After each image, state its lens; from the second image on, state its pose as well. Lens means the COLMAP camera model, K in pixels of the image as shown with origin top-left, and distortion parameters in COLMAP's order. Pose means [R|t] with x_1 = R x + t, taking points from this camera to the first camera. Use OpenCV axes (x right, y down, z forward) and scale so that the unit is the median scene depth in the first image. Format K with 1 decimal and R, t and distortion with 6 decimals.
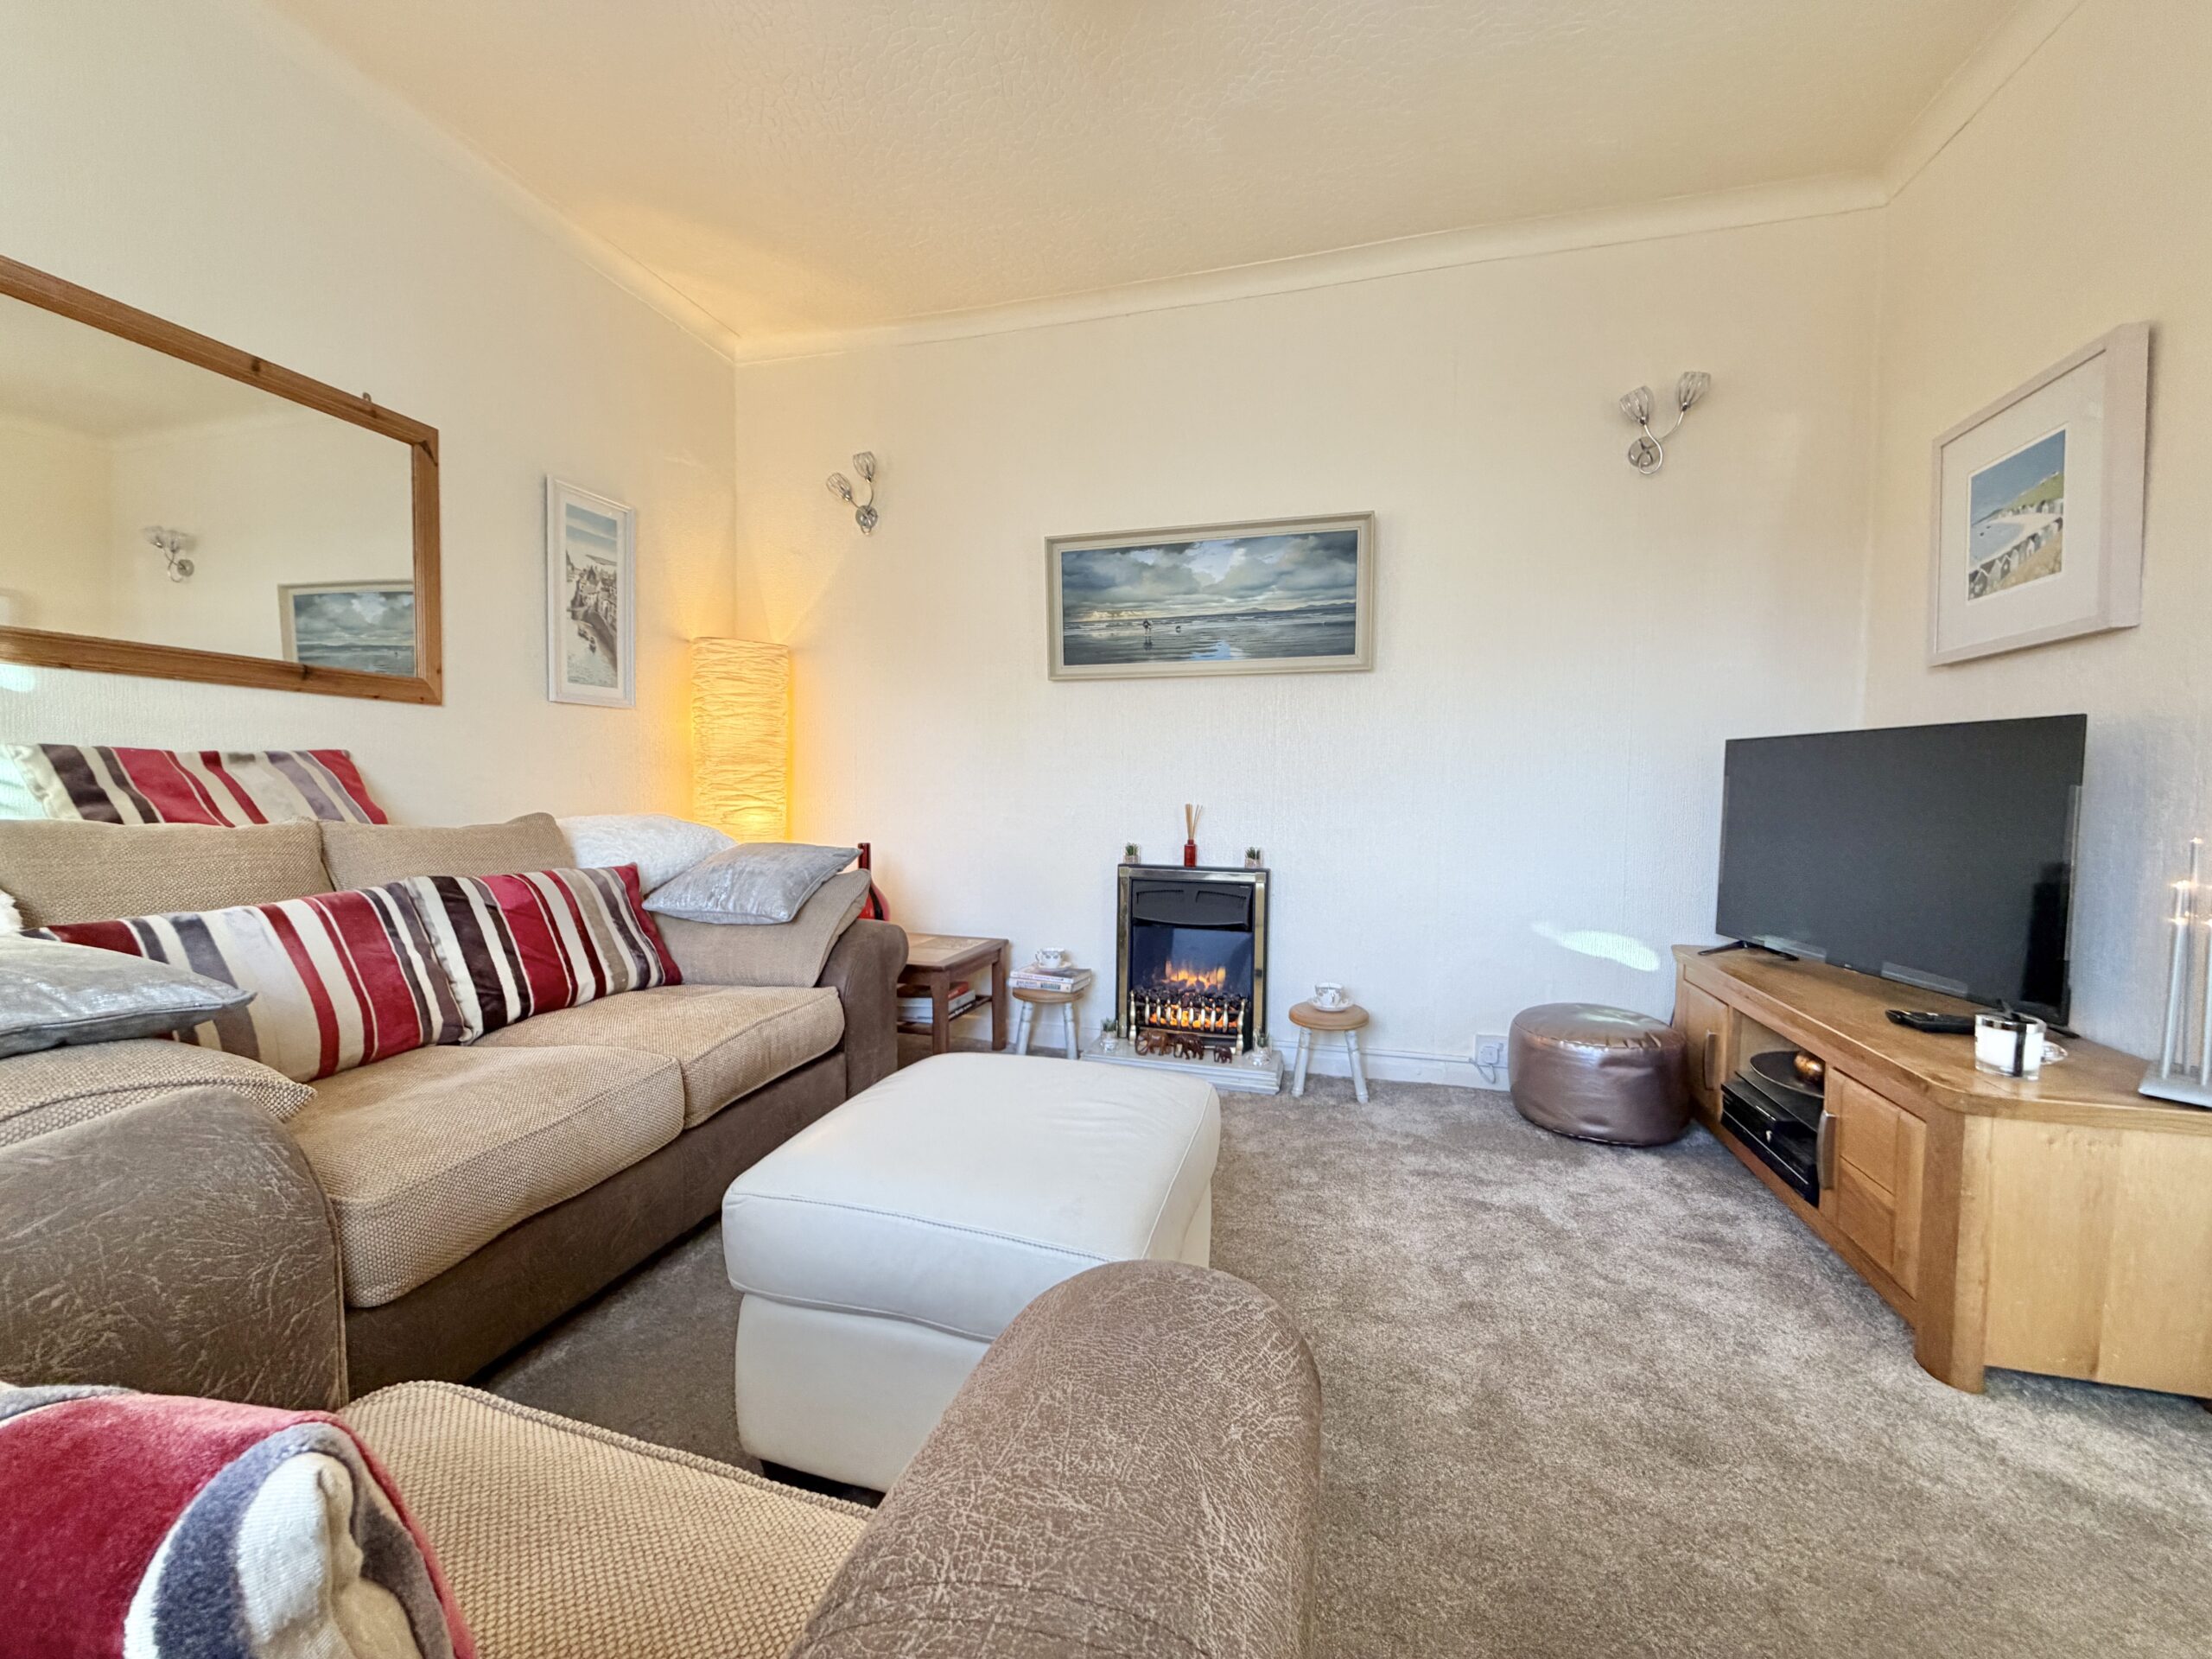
lens RADIAL K [[878.3, 0, 1105.3], [0, 878.3, 827.7], [0, 0, 1]] dist [-0.001661, -0.000258]
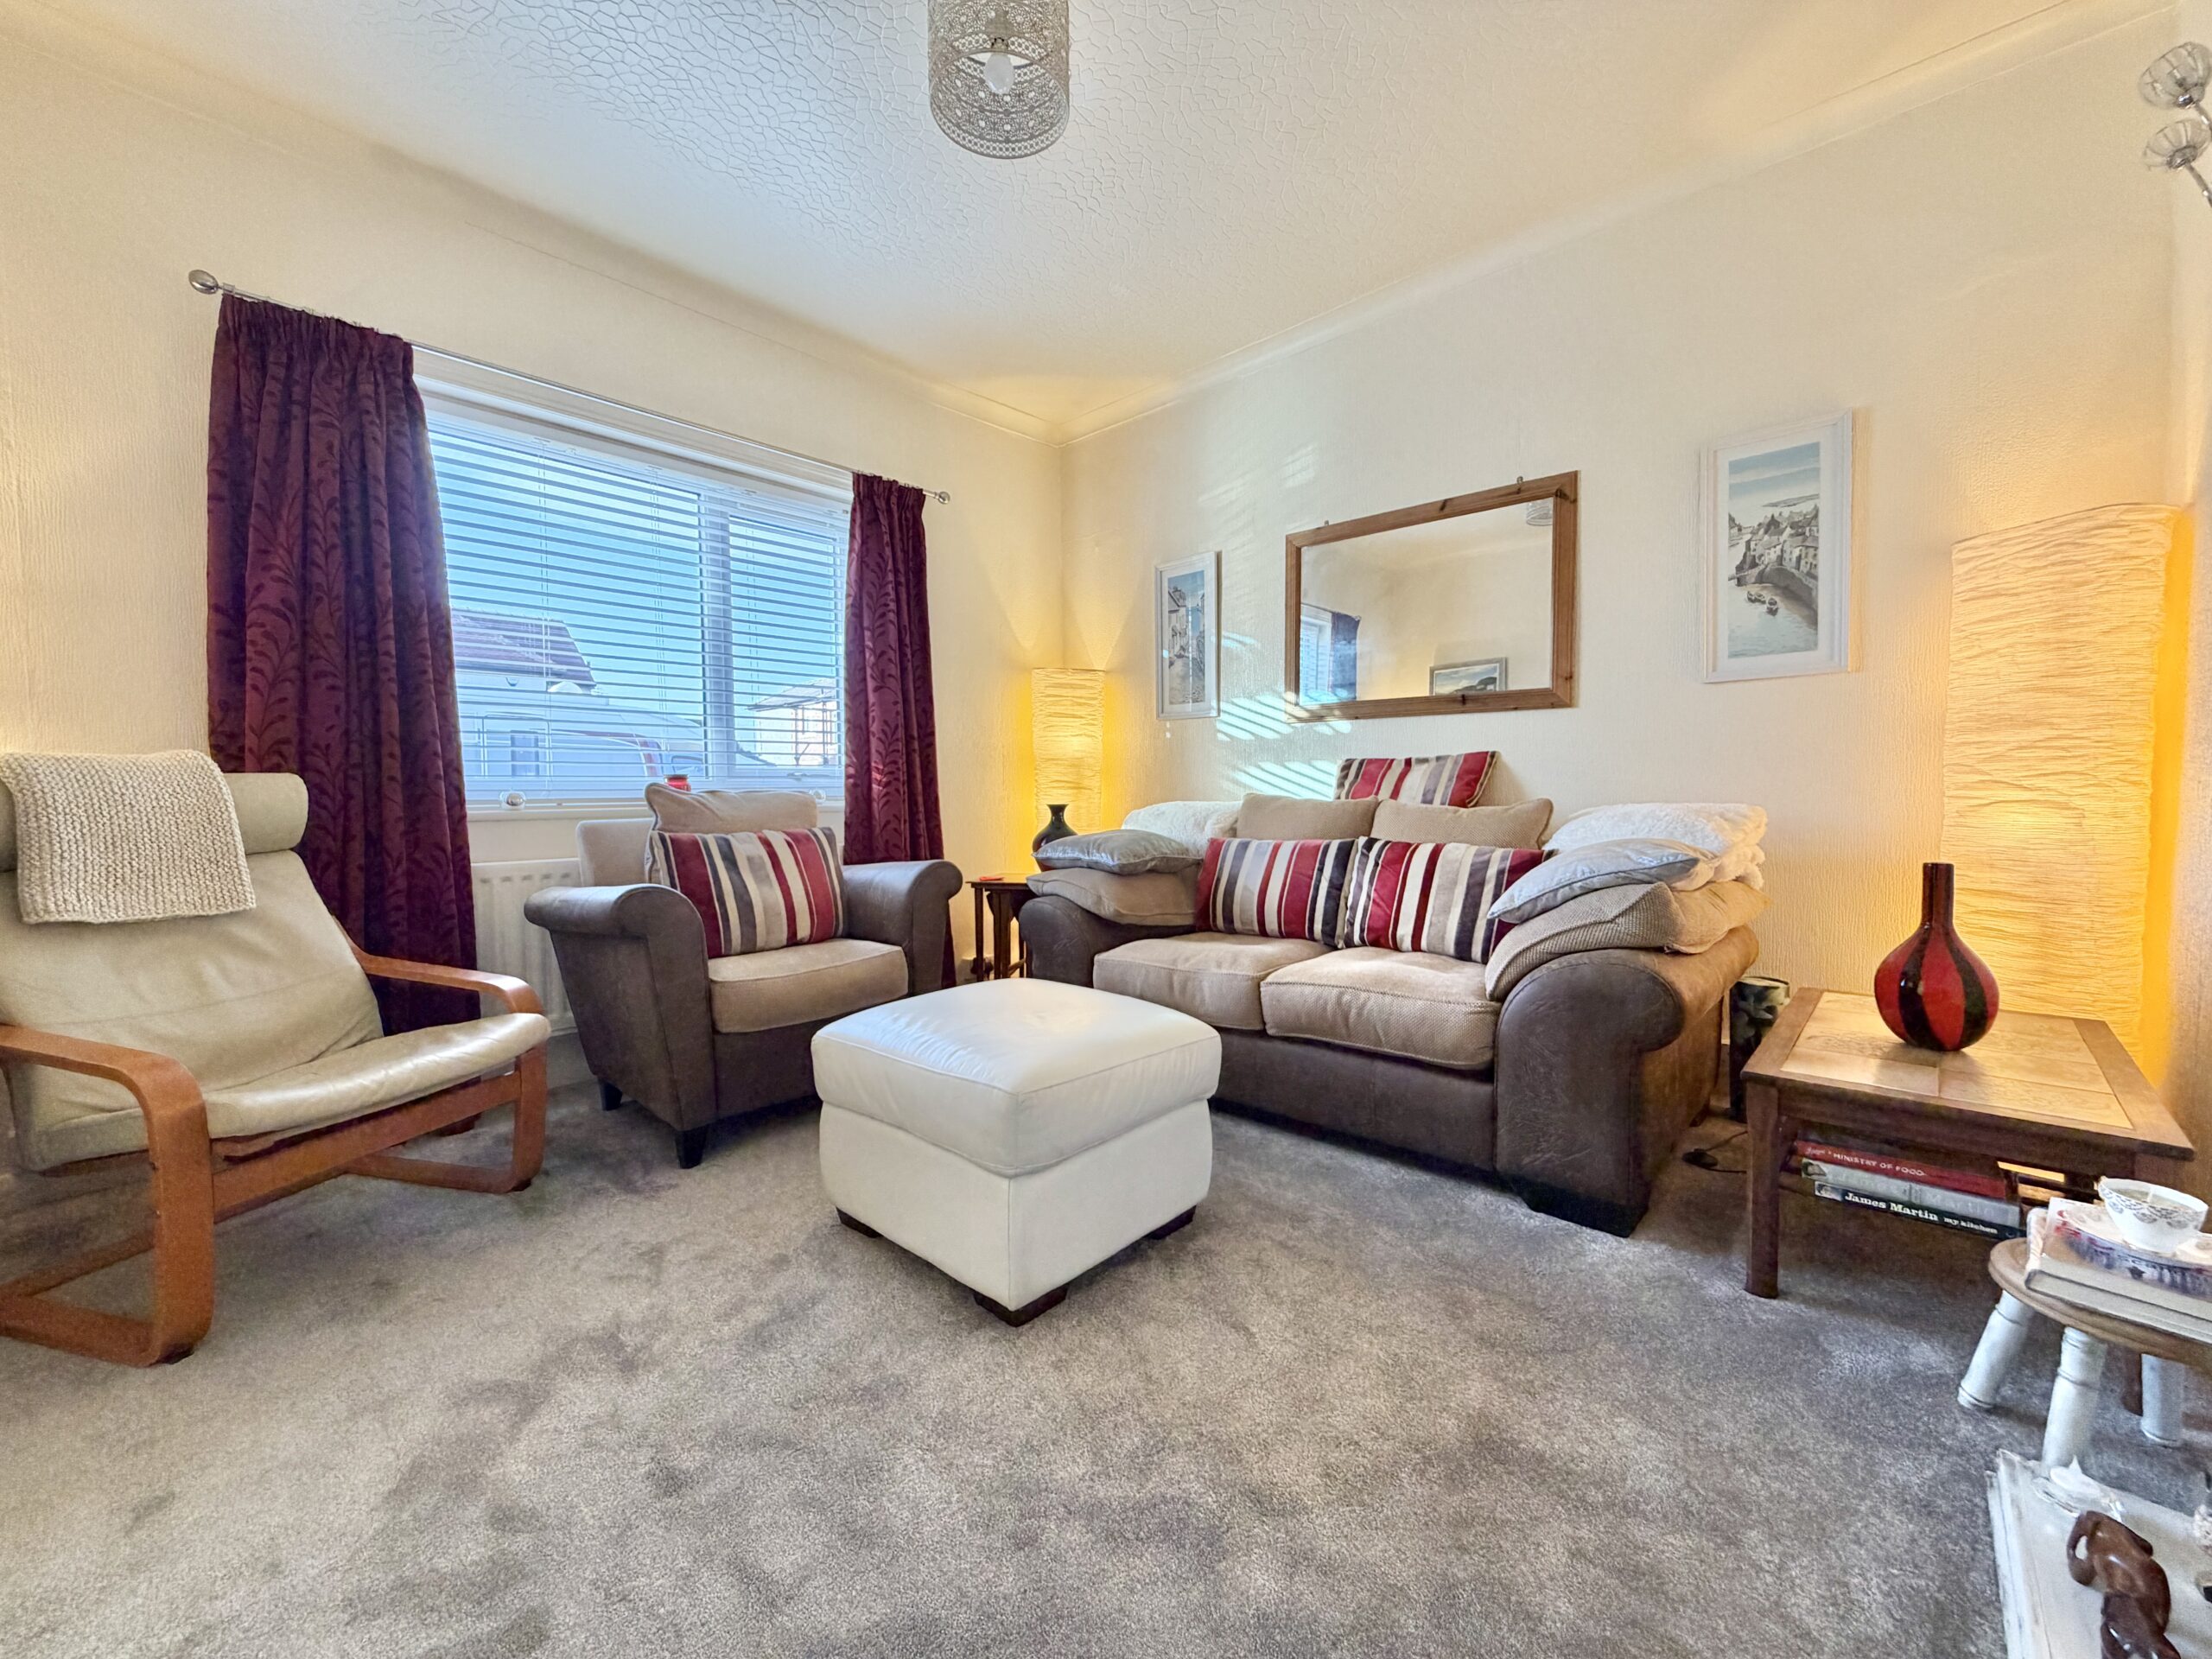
lens RADIAL K [[878.3, 0, 1105.5], [0, 878.3, 825.9], [0, 0, 1]] dist [-0.001661, -0.000258]
pose [[-0.448710, 0.027254, -0.893262, 0.474803], [-0.040328, 0.997899, 0.050705, -0.013691], [0.892767, 0.058775, -0.446668, 0.818618]]
